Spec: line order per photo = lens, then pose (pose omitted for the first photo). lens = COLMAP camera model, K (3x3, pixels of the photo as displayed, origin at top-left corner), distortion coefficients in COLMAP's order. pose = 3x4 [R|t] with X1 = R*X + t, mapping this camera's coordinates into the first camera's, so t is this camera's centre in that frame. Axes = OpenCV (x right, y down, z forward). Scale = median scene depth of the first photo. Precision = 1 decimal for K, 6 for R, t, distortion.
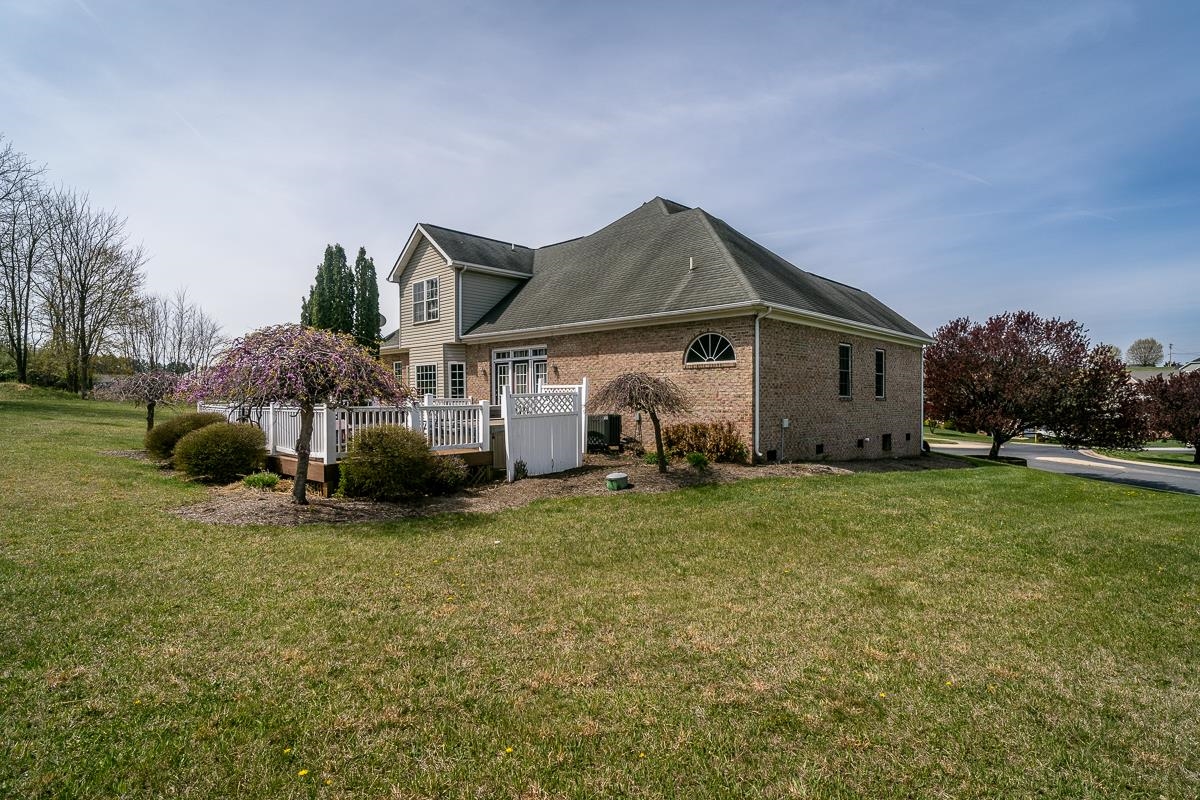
lens RADIAL K [[632.5, 0, 599.3], [0, 632.5, 408.3], [0, 0, 1]] dist [-0.006050, 0.003478]
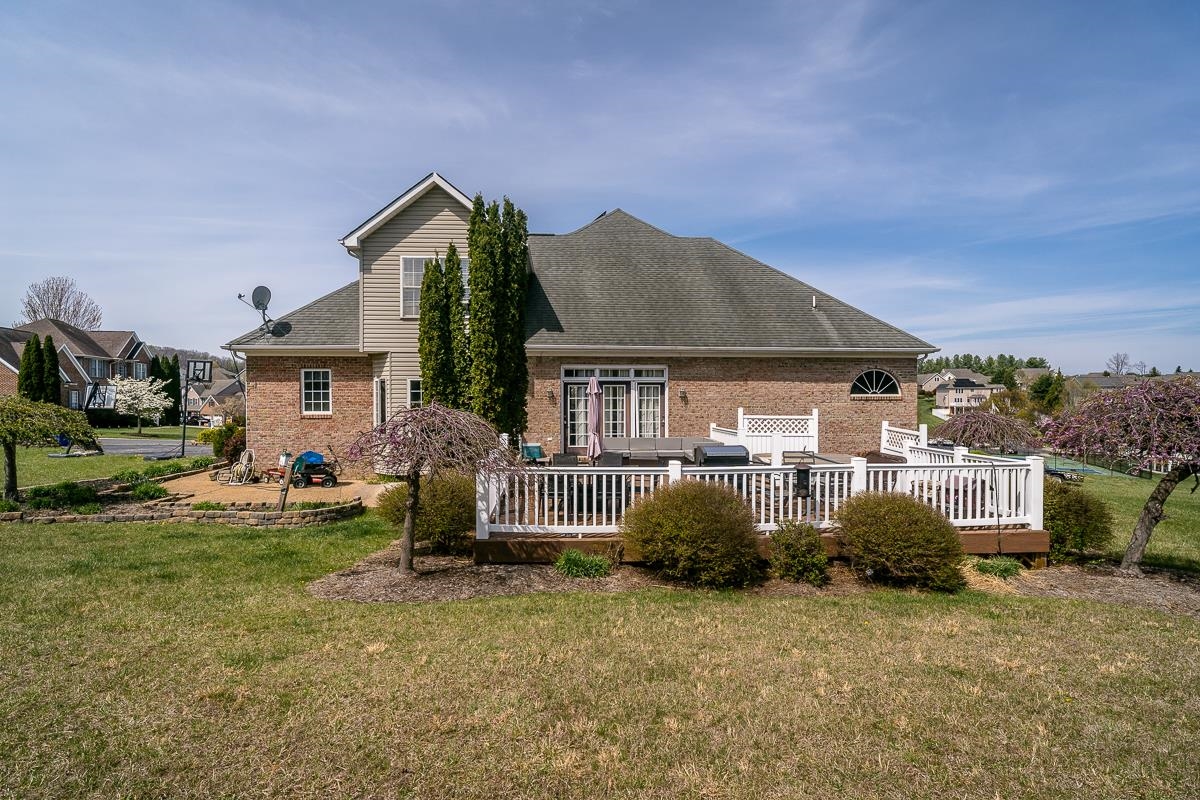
lens RADIAL K [[632.5, 0, 592.6], [0, 632.5, 419.5], [0, 0, 1]] dist [-0.006050, 0.003478]
pose [[0.671639, -0.019650, 0.740618, -0.735291], [0.009448, 0.999794, 0.017958, -0.038892], [-0.740818, -0.005064, 0.671686, 0.440951]]
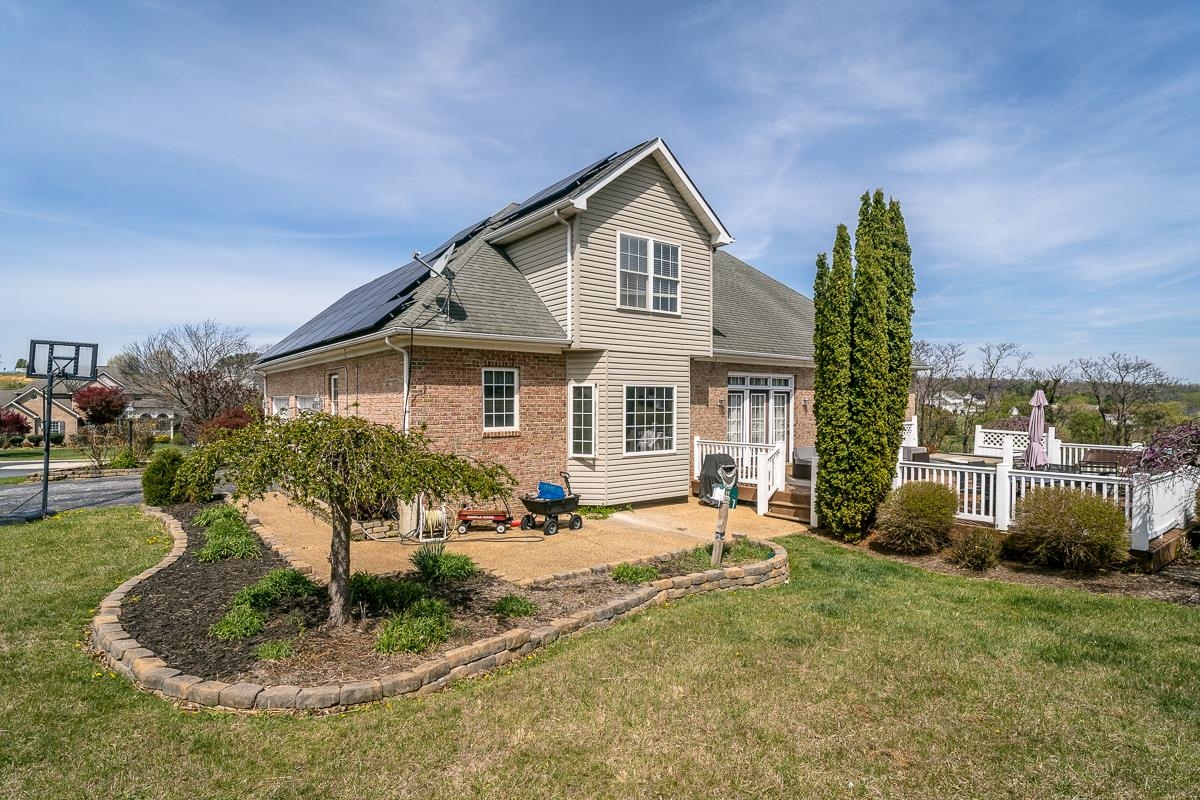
lens RADIAL K [[632.5, 0, 602.1], [0, 632.5, 422.8], [0, 0, 1]] dist [-0.006050, 0.003478]
pose [[0.131824, -0.027459, 0.990893, -0.932232], [0.015776, 0.999548, 0.025600, -0.054809], [-0.991148, 0.012258, 0.132197, 1.052059]]
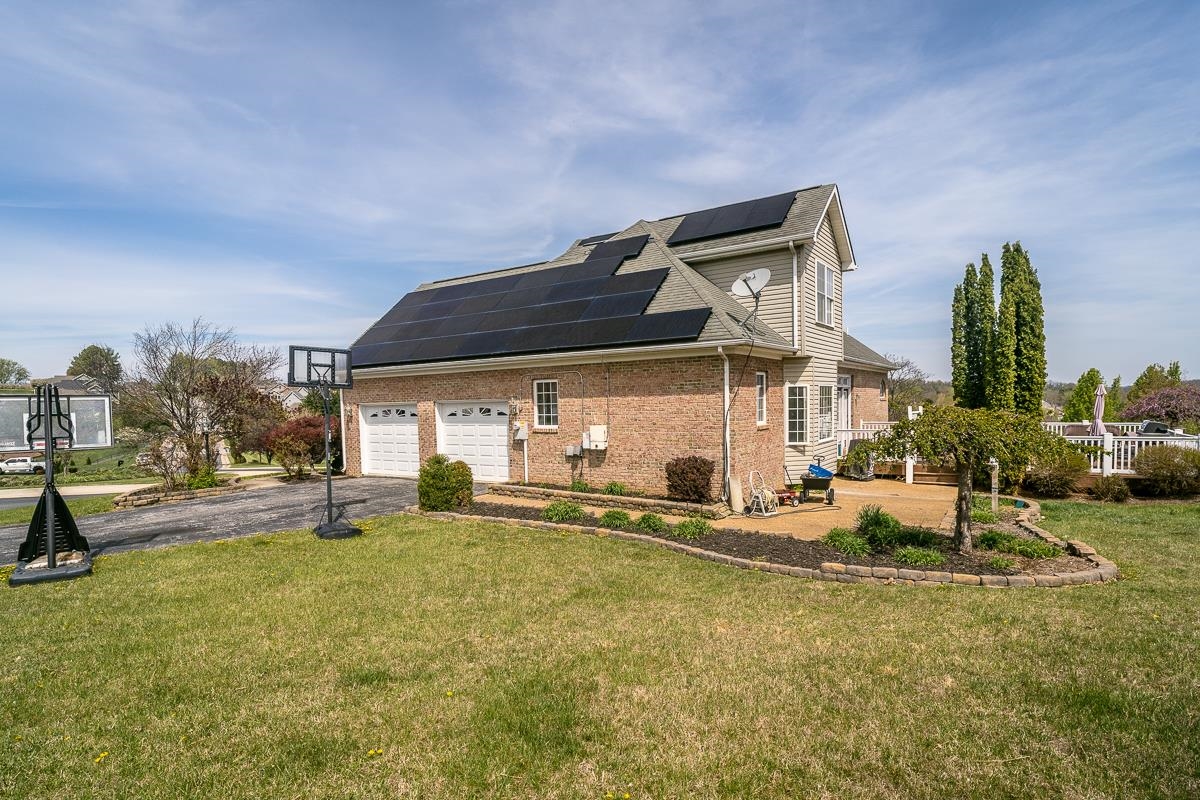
lens RADIAL K [[650.3, 0, 593.0], [0, 650.3, 439.7], [0, 0, 1]] dist [-0.002377, 0.001775]
pose [[-0.186785, -0.049485, 0.981154, -1.034613], [0.040640, 0.997486, 0.058046, -0.066072], [-0.981560, 0.050716, -0.184304, 1.520809]]
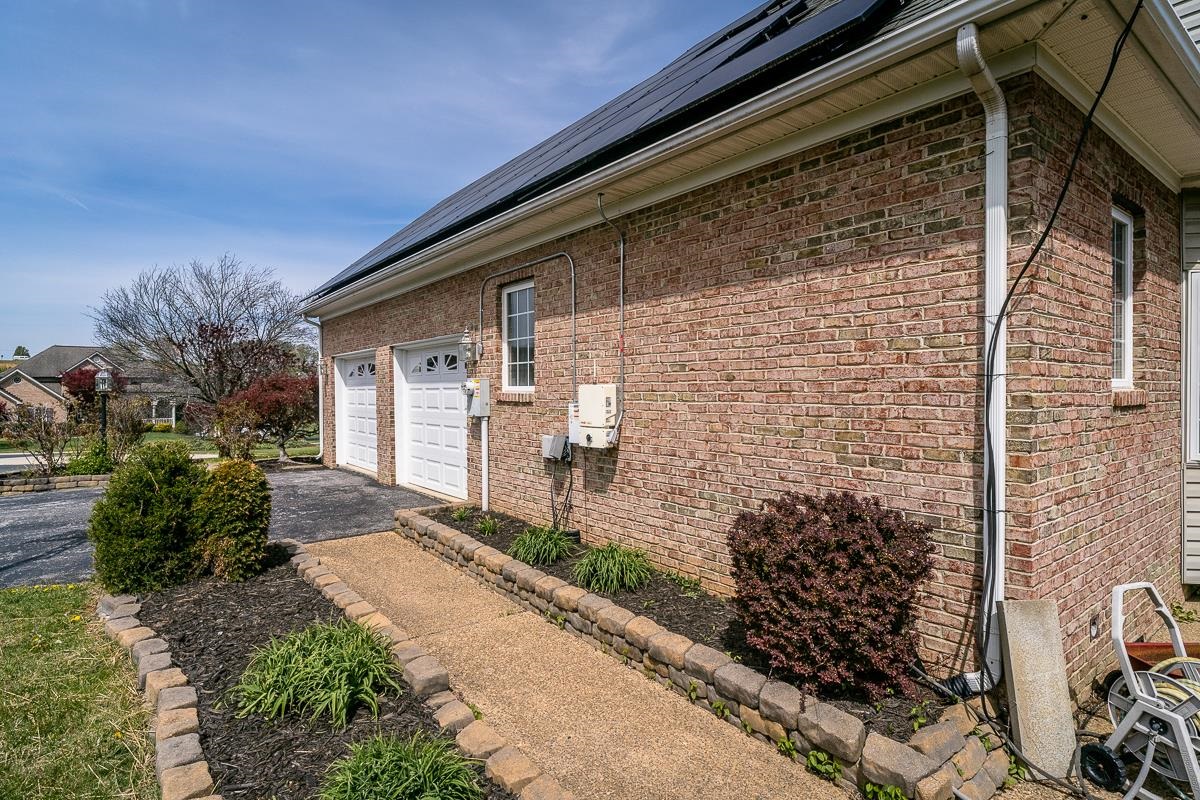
lens RADIAL K [[632.5, 0, 598.0], [0, 632.5, 395.7], [0, 0, 1]] dist [-0.006050, 0.003478]
pose [[0.137631, -0.005630, 0.990468, -0.600387], [0.020188, 0.999792, 0.002878, -0.036347], [-0.990278, 0.019599, 0.137716, 1.348695]]
